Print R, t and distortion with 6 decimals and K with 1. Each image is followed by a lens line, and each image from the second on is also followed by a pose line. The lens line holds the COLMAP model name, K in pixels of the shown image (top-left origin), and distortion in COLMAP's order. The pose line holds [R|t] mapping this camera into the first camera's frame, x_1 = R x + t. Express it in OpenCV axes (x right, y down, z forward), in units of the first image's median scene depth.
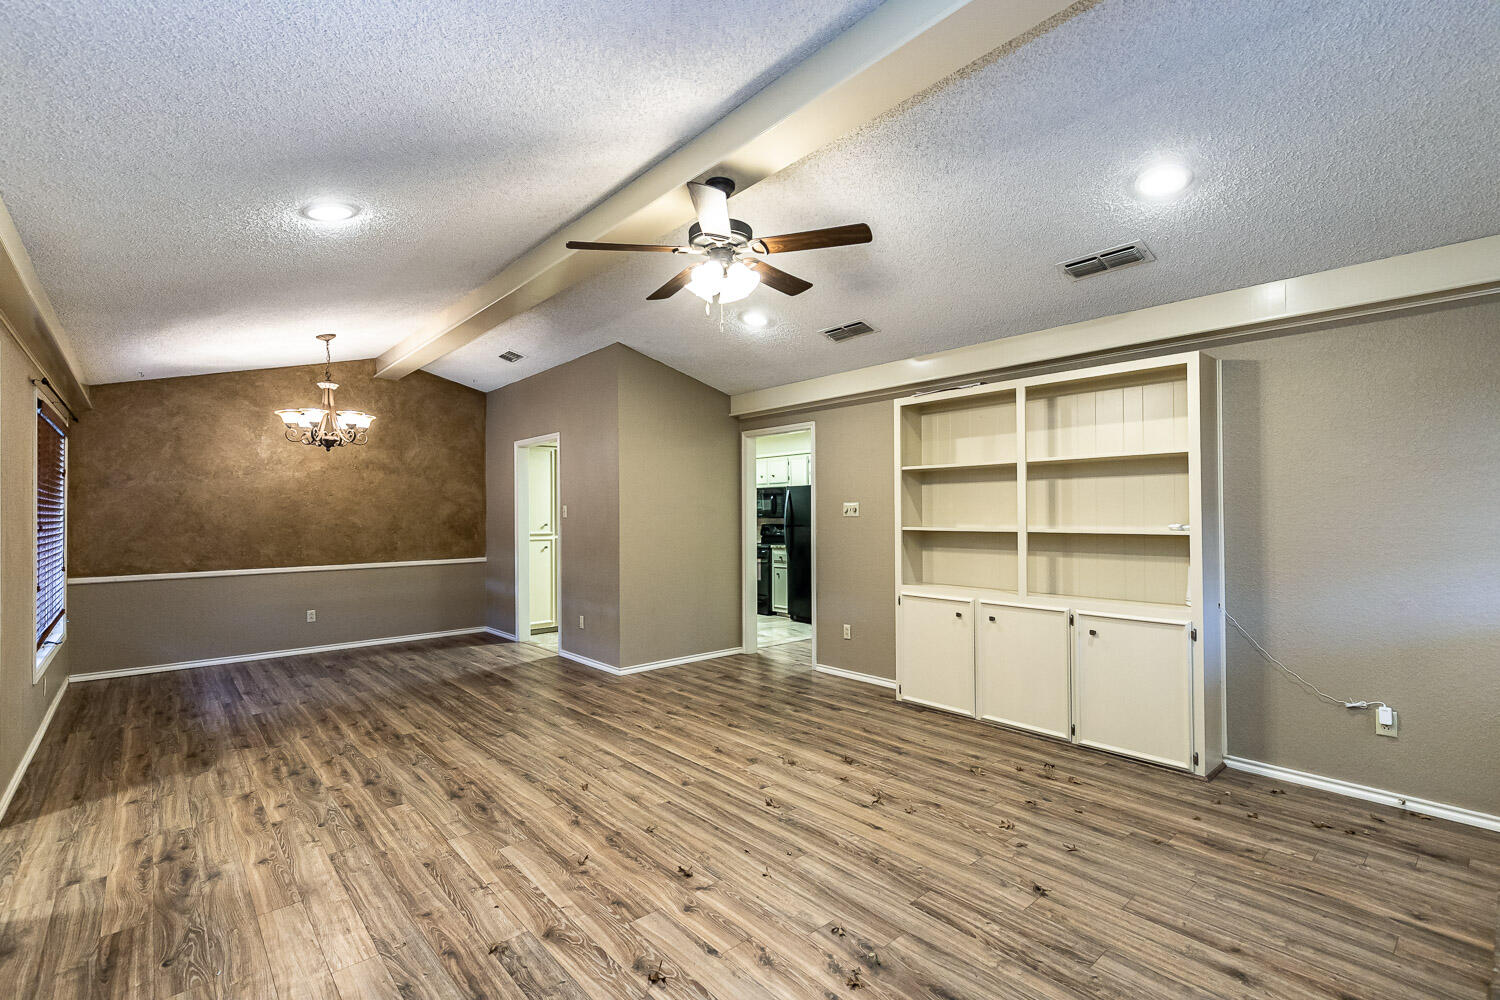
lens RADIAL K [[681.6, 0, 742.1], [0, 681.6, 503.9], [0, 0, 1]] dist [0.011577, -0.000894]
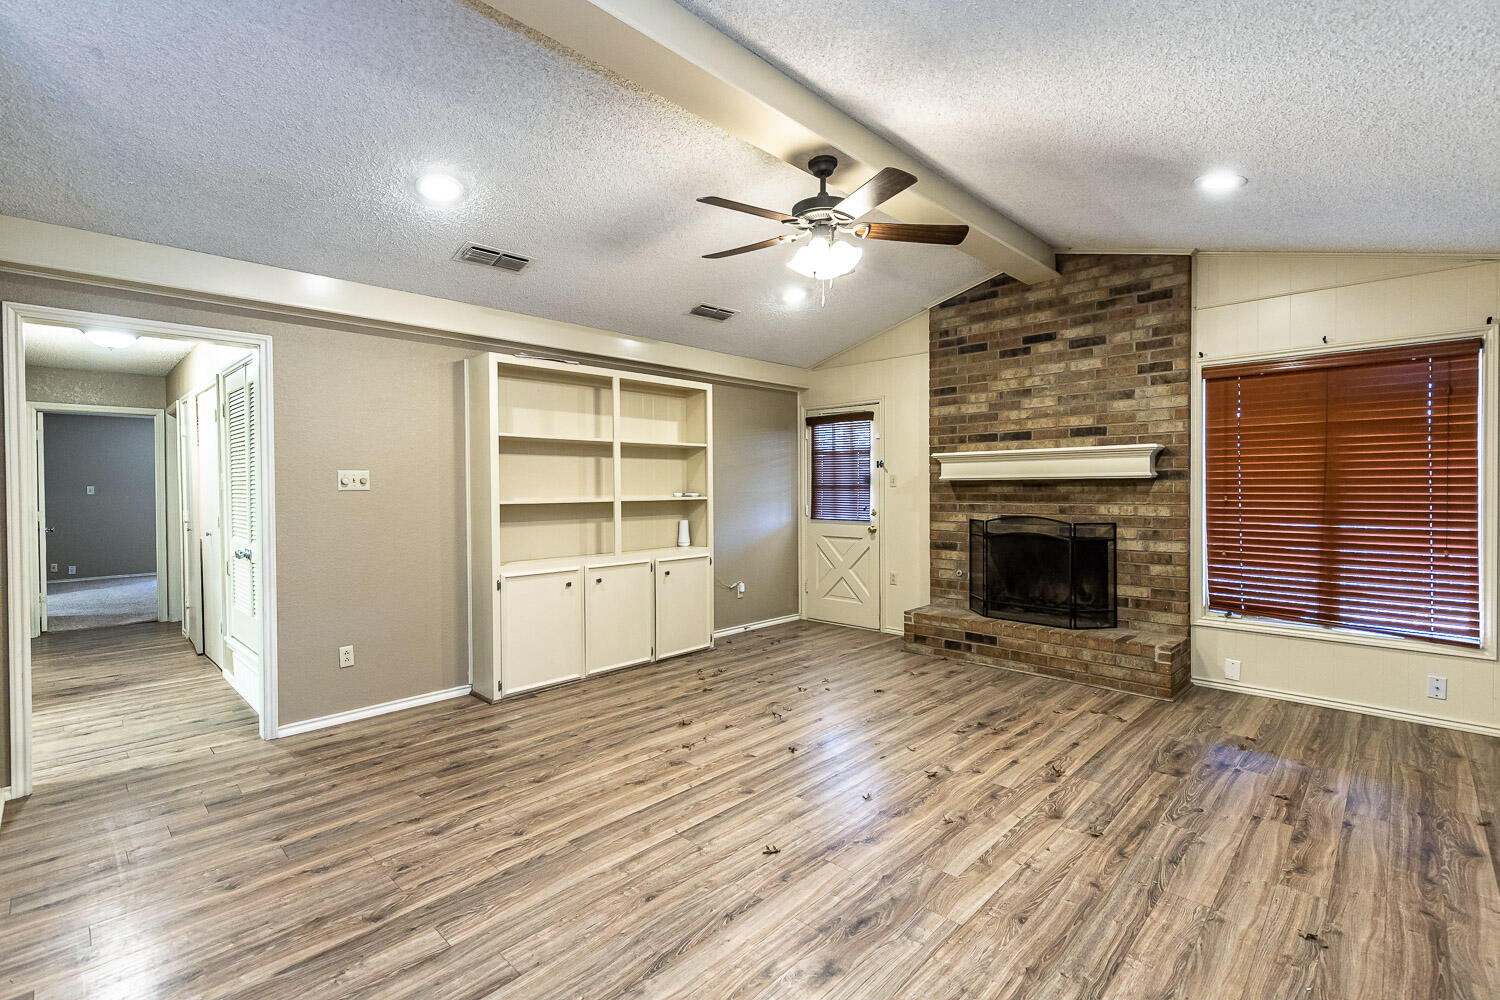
lens RADIAL K [[681.6, 0, 742.0], [0, 681.6, 497.1], [0, 0, 1]] dist [0.011577, -0.000894]
pose [[-0.089143, -0.010127, 0.995967, -0.863363], [-0.007303, 0.999928, 0.009514, 0.023079], [-0.995992, -0.006426, -0.089210, 0.991552]]
